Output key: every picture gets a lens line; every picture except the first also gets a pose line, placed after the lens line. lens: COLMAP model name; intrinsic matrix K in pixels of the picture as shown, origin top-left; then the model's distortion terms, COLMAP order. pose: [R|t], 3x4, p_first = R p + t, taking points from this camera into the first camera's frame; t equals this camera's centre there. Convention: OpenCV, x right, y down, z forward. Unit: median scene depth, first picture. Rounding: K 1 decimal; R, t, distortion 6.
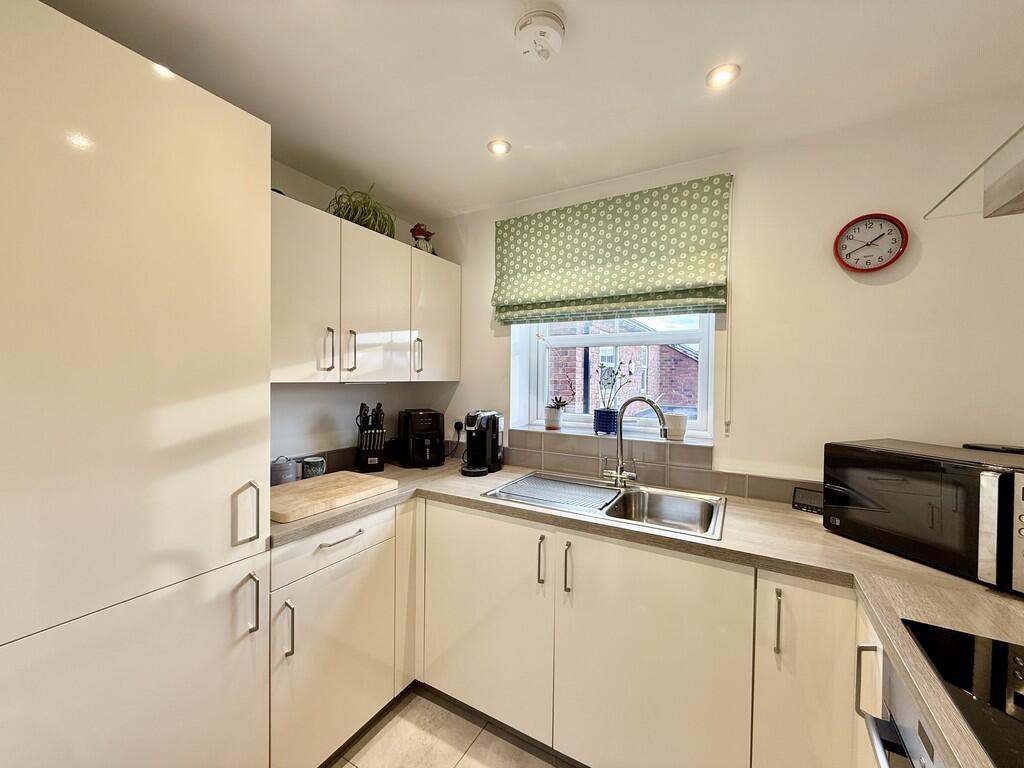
lens RADIAL K [[410.7, 0, 512.0], [0, 410.7, 384.0], [0, 0, 1]] dist [0.000549, -0.000322]
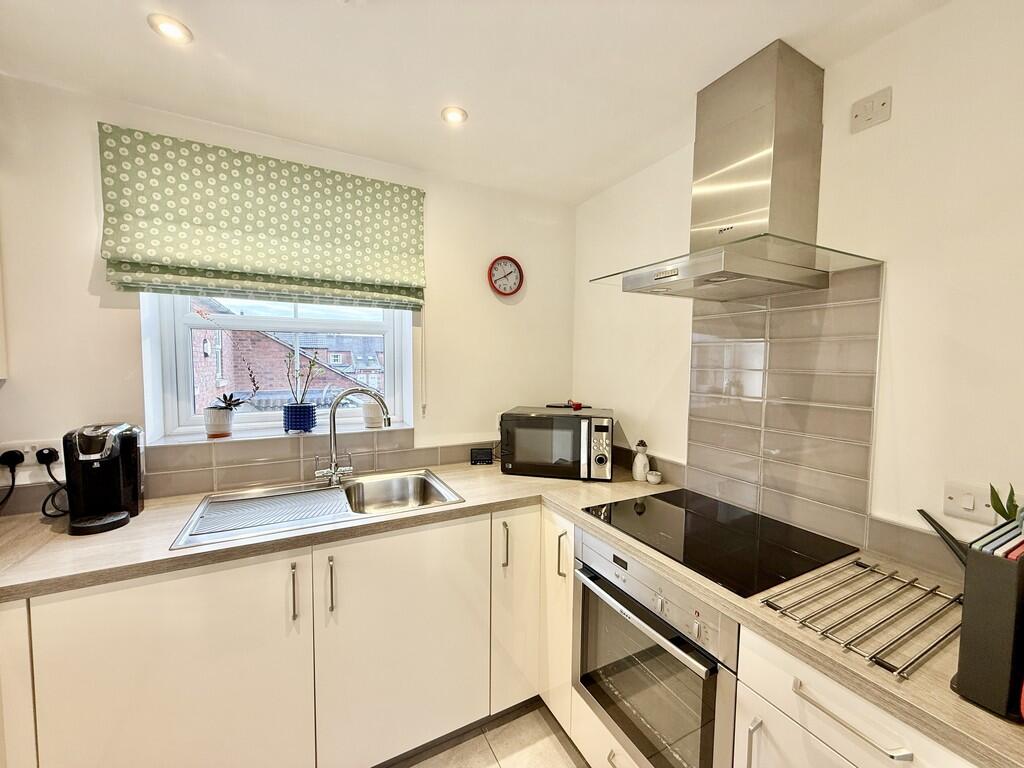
lens RADIAL K [[406.7, 0, 517.7], [0, 406.7, 383.9], [0, 0, 1]] dist [-0.000139, 0.000026]
pose [[0.528414, -0.054987, 0.847204, -0.314510], [0.011978, 0.998284, 0.057322, -0.032530], [-0.848902, -0.020142, 0.528166, 0.157816]]
